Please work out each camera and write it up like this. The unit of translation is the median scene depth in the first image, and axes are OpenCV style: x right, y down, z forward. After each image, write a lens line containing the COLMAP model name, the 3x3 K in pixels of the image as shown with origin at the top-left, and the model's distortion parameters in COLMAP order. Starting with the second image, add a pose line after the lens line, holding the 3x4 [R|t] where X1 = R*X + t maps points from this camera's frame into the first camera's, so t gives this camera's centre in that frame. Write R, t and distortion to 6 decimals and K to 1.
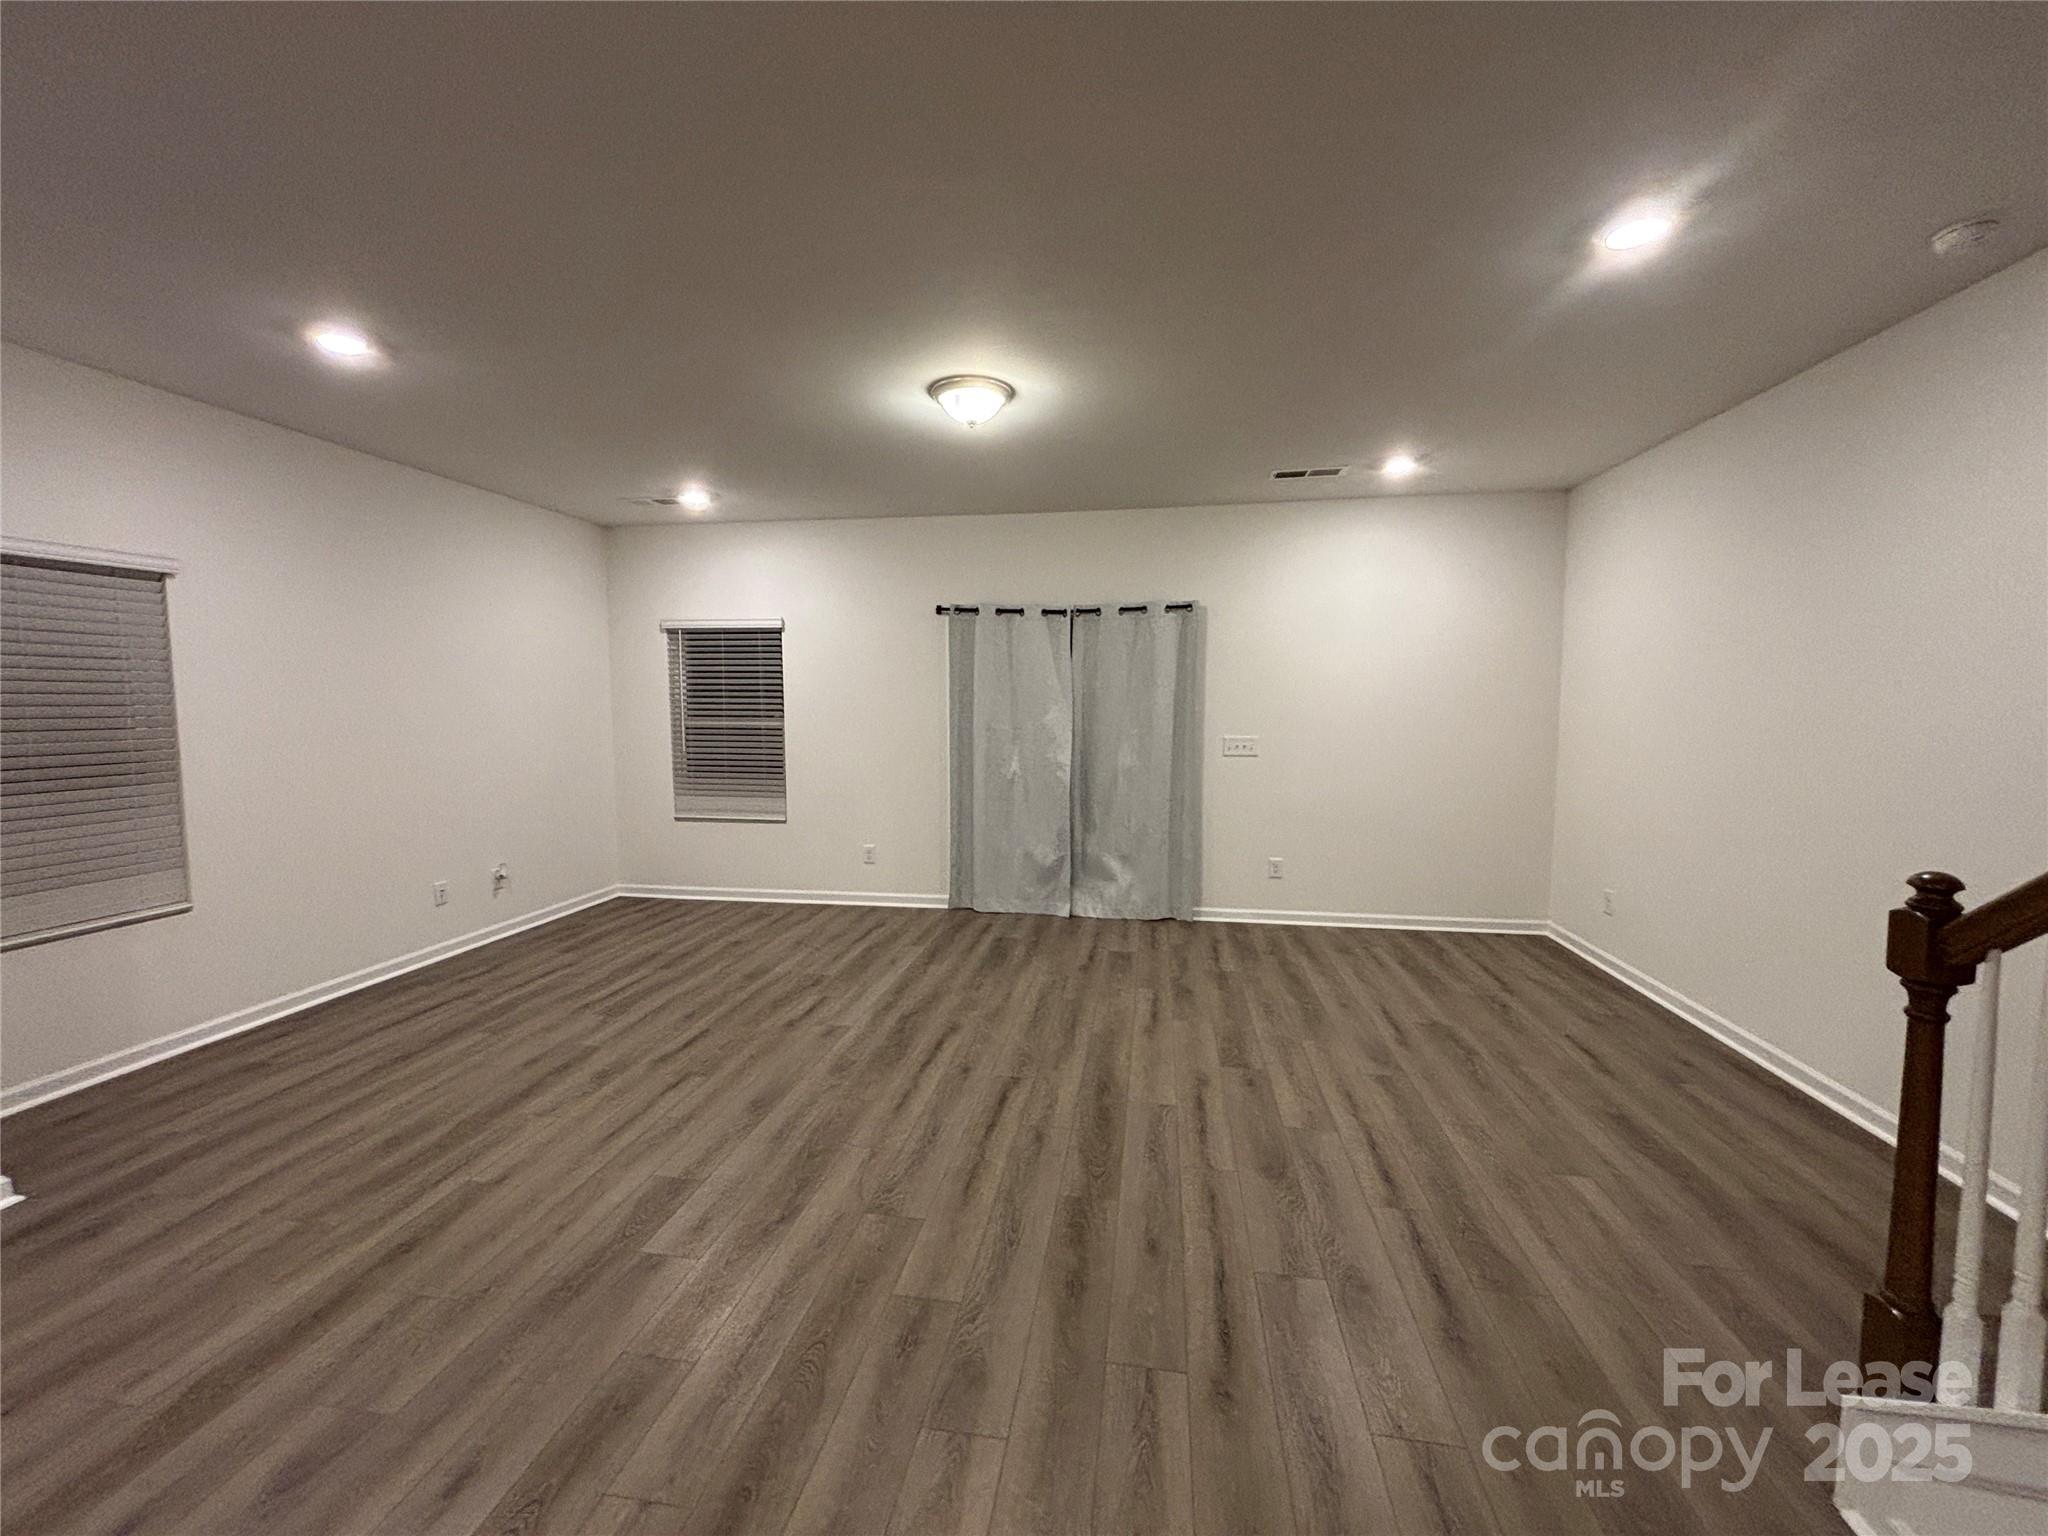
lens RADIAL K [[820.2, 0, 1030.3], [0, 820.2, 766.3], [0, 0, 1]] dist [-0.000985, -0.000397]
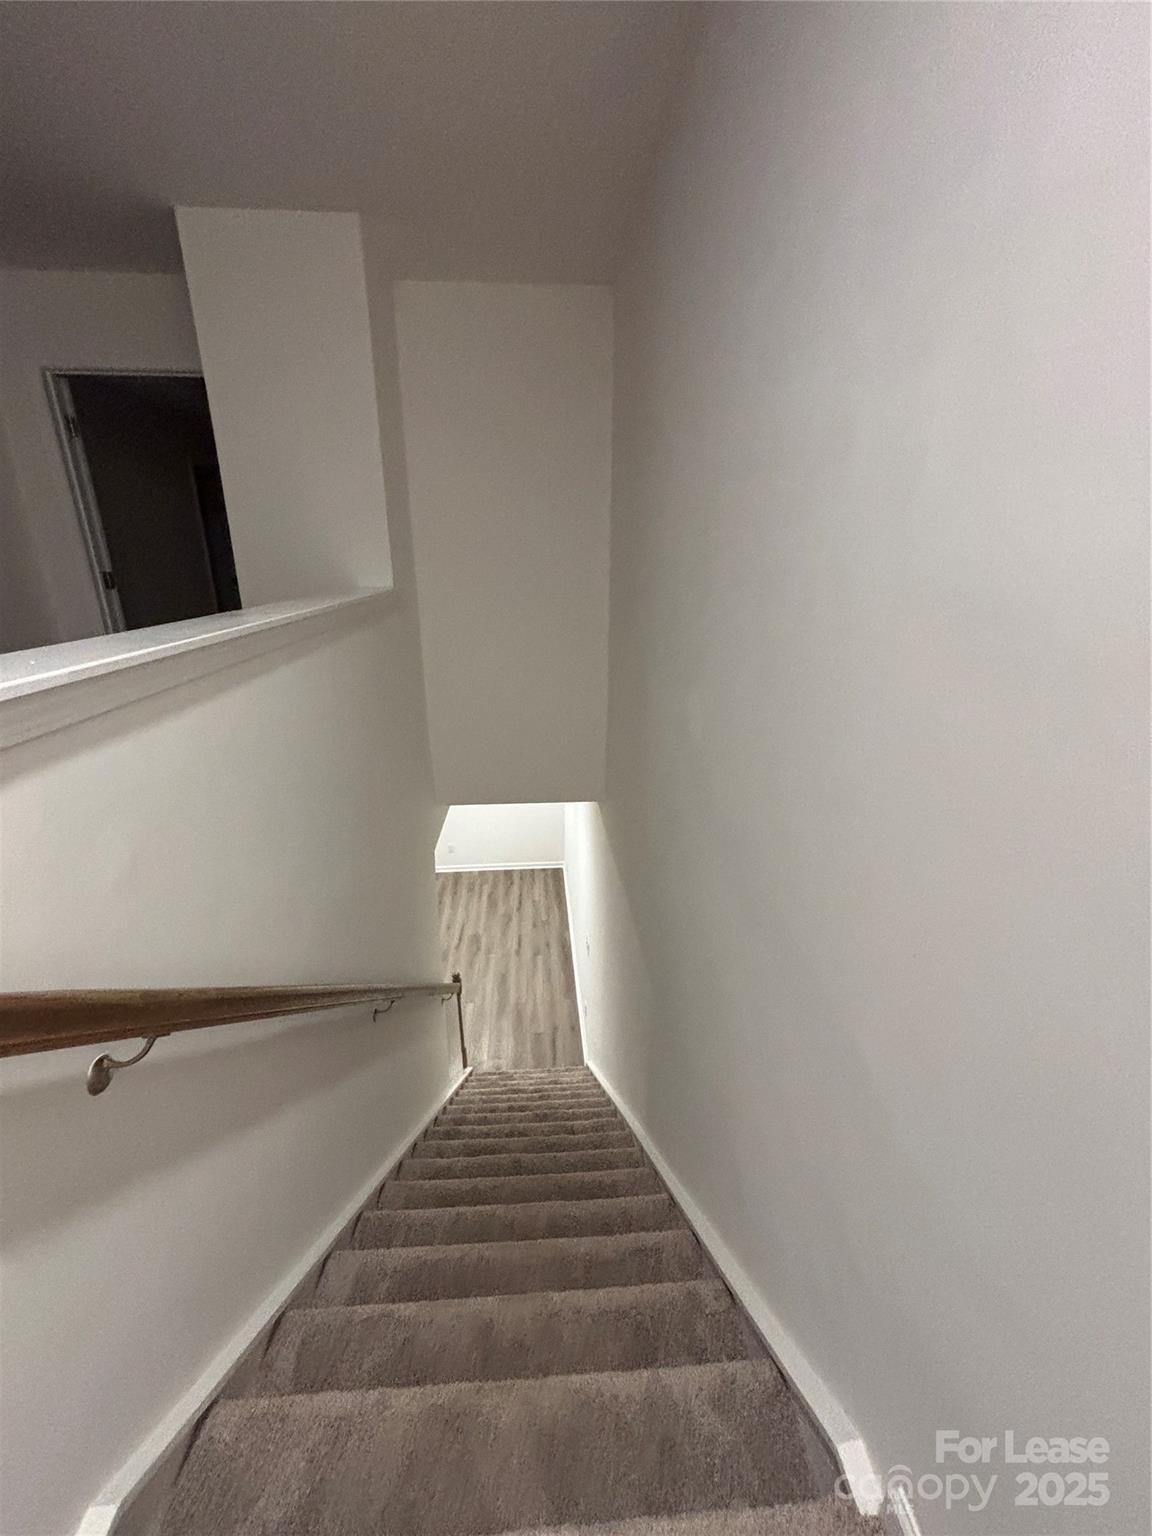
lens RADIAL K [[617.1, 0, 578.8], [0, 617.1, 768.4], [0, 0, 1]] dist [-0.000471, 0.000028]
pose [[0.972989, -0.079131, 0.216865, 0.338160], [0.021806, 0.966719, 0.254909, -0.571231], [-0.229819, -0.243295, 0.942333, -0.674574]]
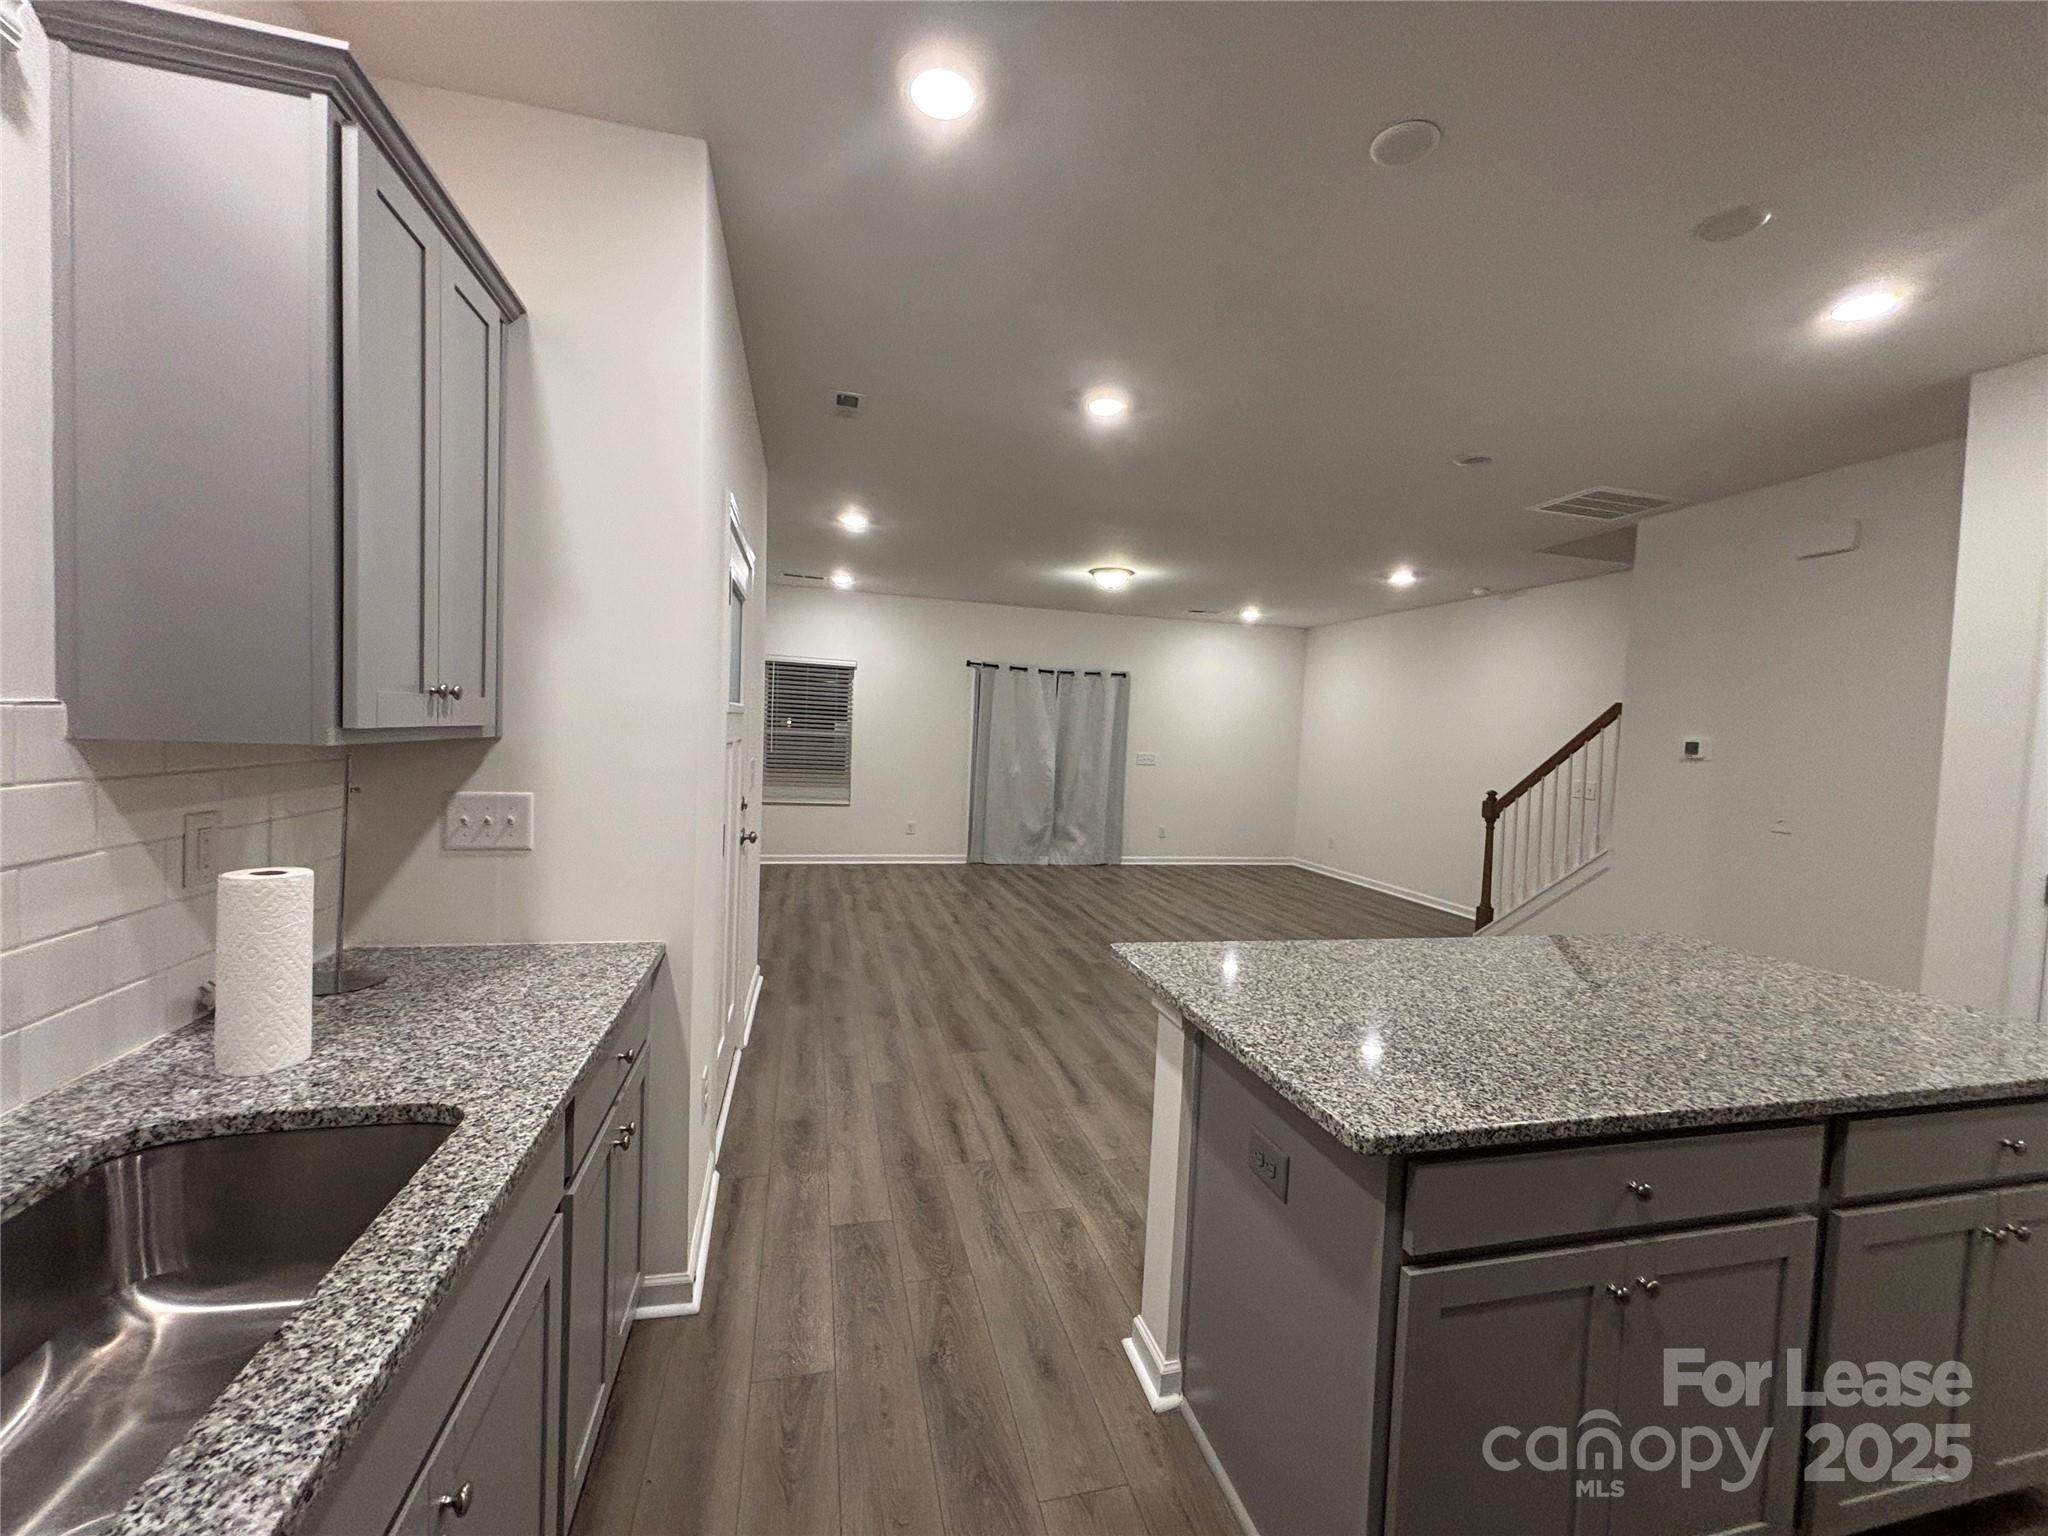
lens RADIAL K [[822.8, 0, 1022.6], [0, 822.8, 764.4], [0, 0, 1]] dist [-0.000471, 0.000028]
pose [[0.916137, 0.024621, 0.400109, -0.752853], [-0.013596, 0.999446, -0.030370, 0.047314], [-0.400636, 0.022384, 0.915964, -0.507964]]
